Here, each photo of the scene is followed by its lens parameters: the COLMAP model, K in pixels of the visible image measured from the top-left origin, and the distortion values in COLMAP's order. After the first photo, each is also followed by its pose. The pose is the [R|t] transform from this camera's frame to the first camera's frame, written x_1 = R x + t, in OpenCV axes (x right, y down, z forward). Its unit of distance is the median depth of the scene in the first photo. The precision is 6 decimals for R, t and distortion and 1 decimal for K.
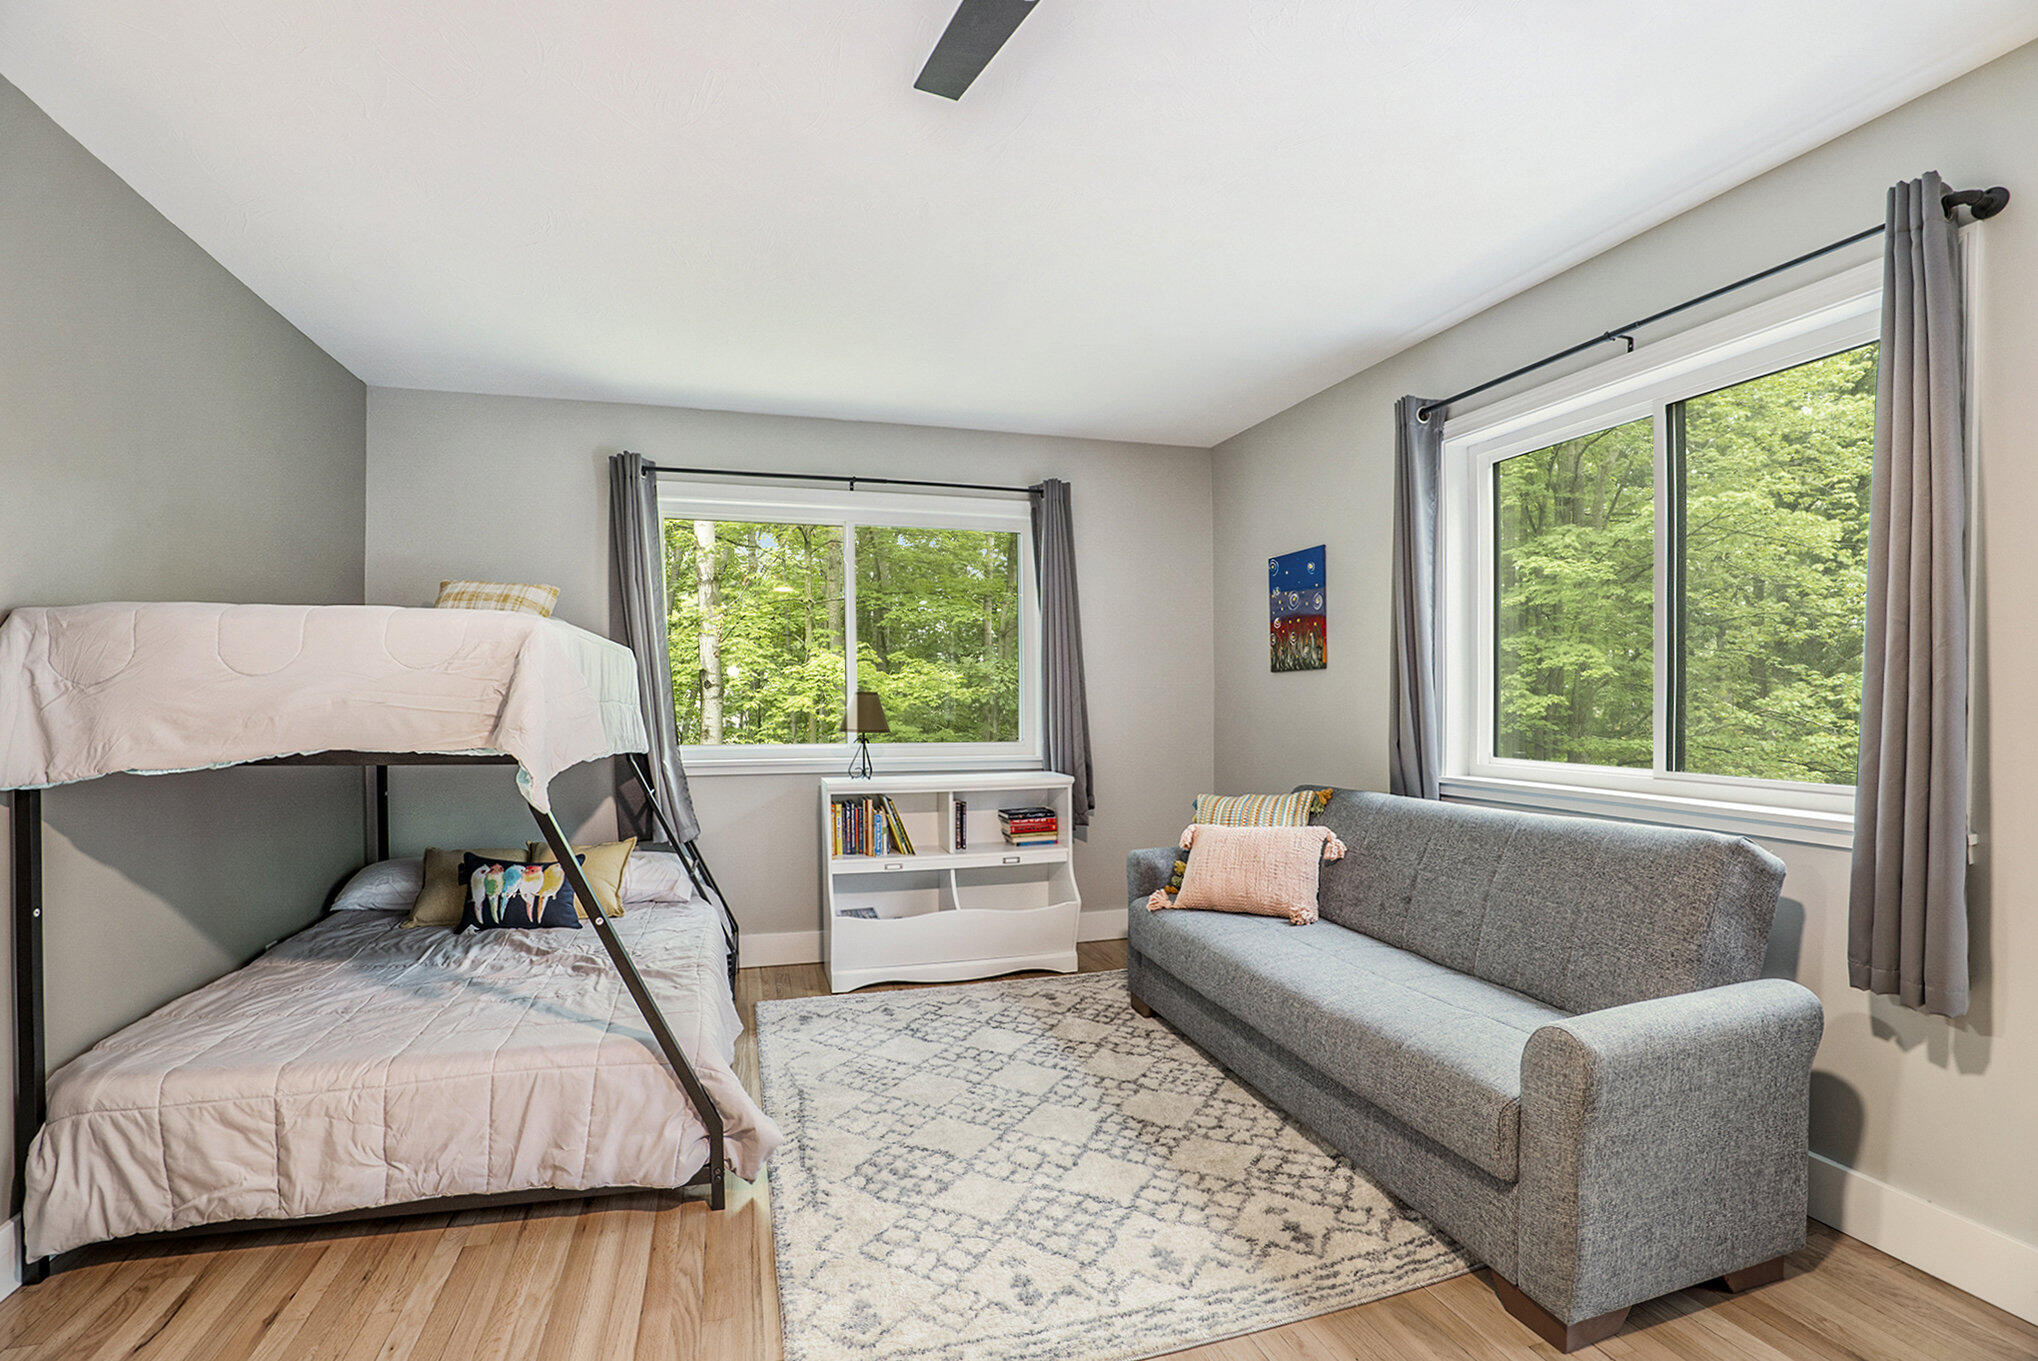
lens RADIAL K [[960.7, 0, 1023.7], [0, 960.7, 673.6], [0, 0, 1]] dist [-0.074287, 0.008713]
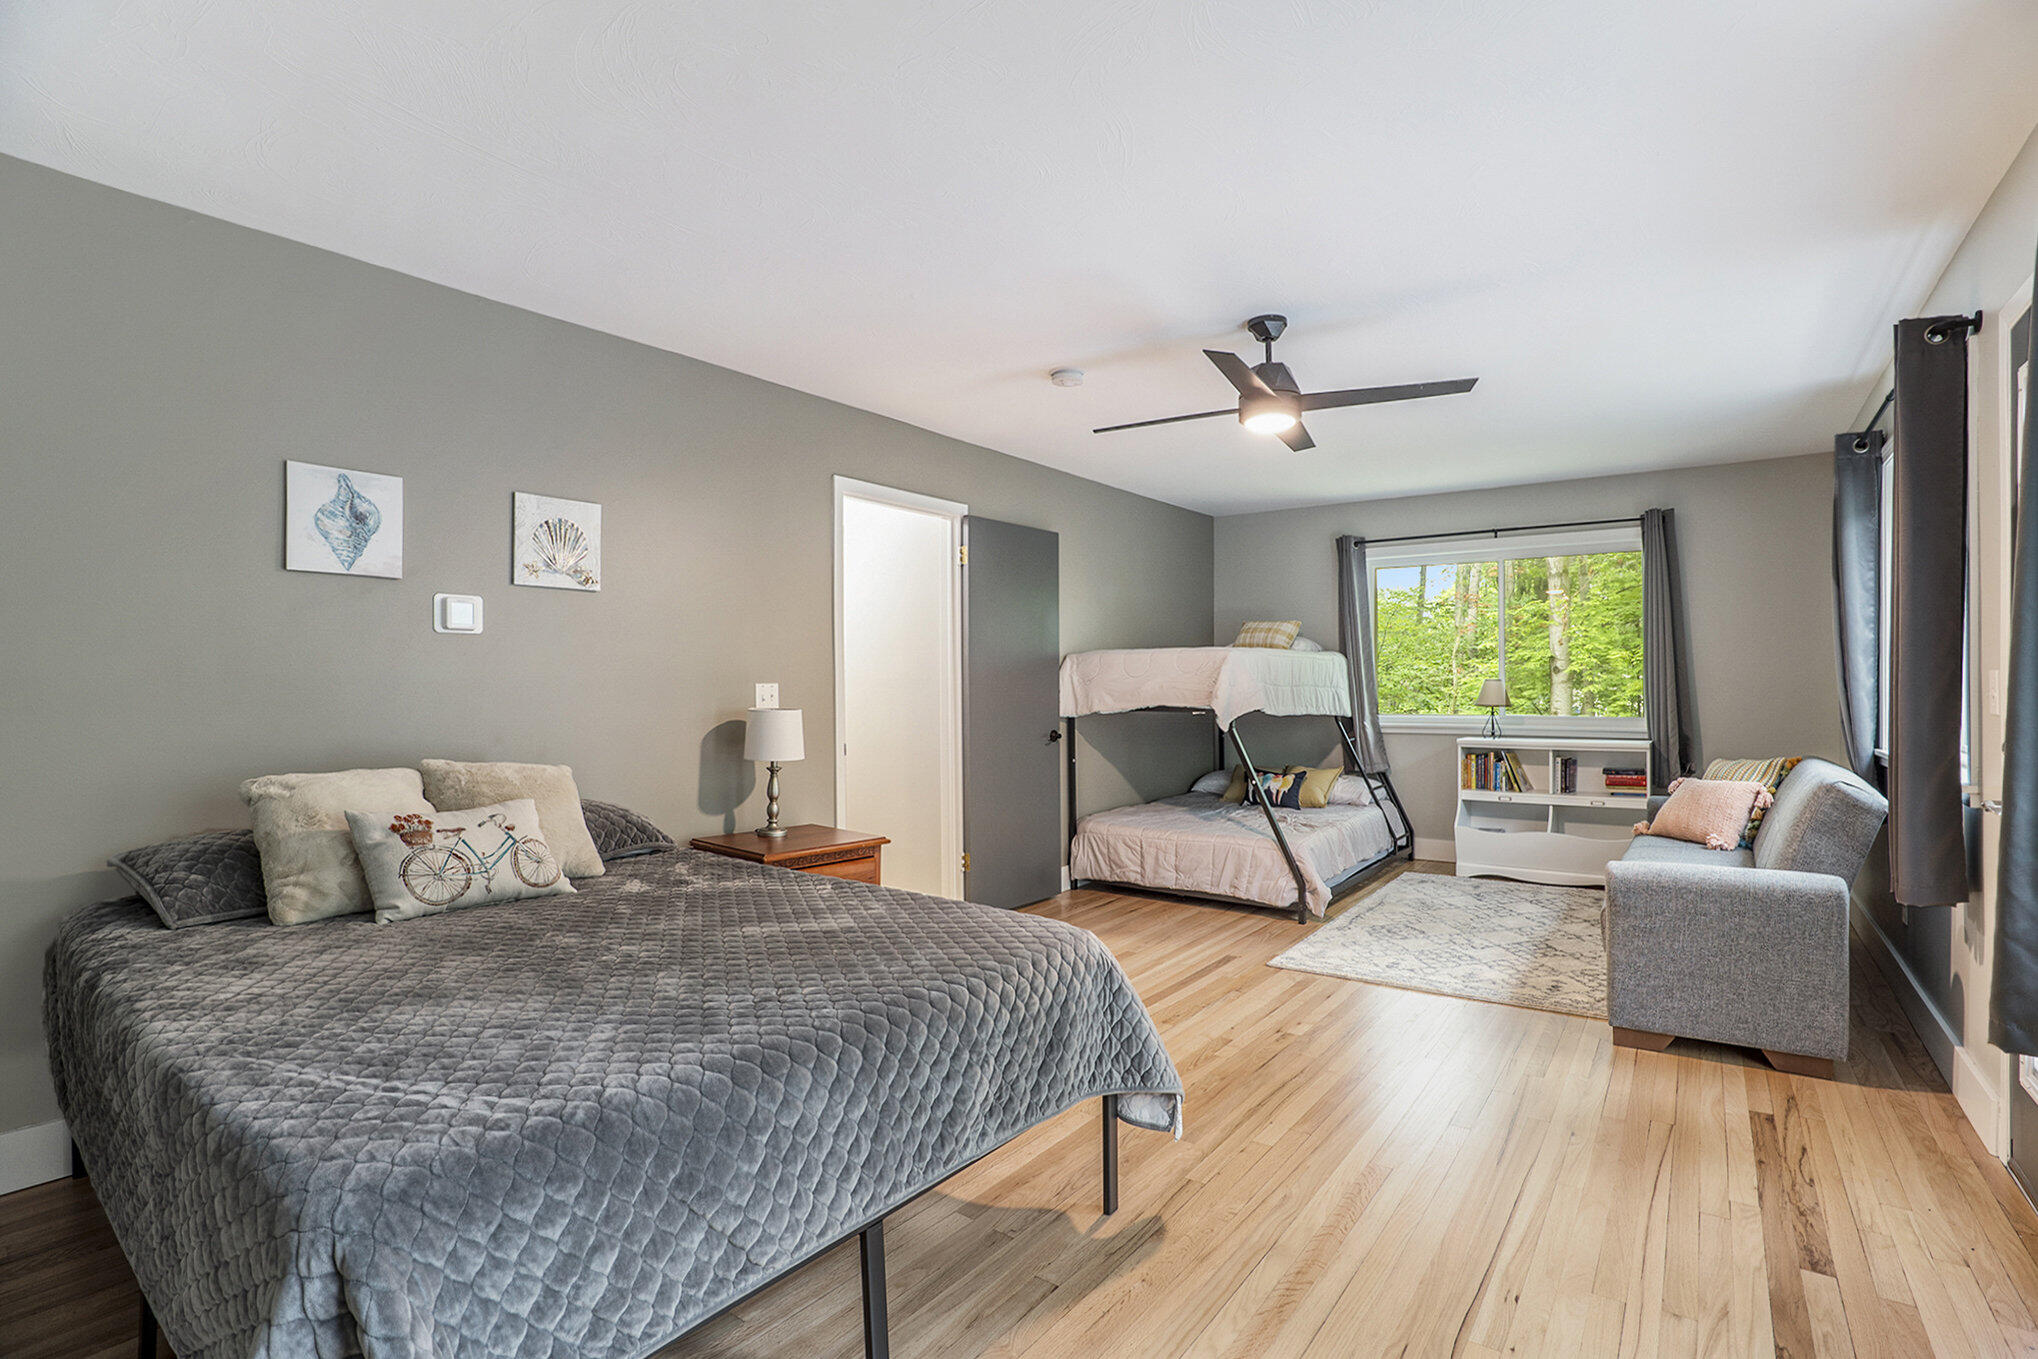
lens RADIAL K [[960.7, 0, 1024.1], [0, 960.7, 687.0], [0, 0, 1]] dist [-0.074287, 0.008713]
pose [[0.593262, 0.000079, -0.805009, 0.727714], [0.025219, 0.999507, 0.018684, -0.018627], [0.804614, -0.031386, 0.592968, -0.547259]]
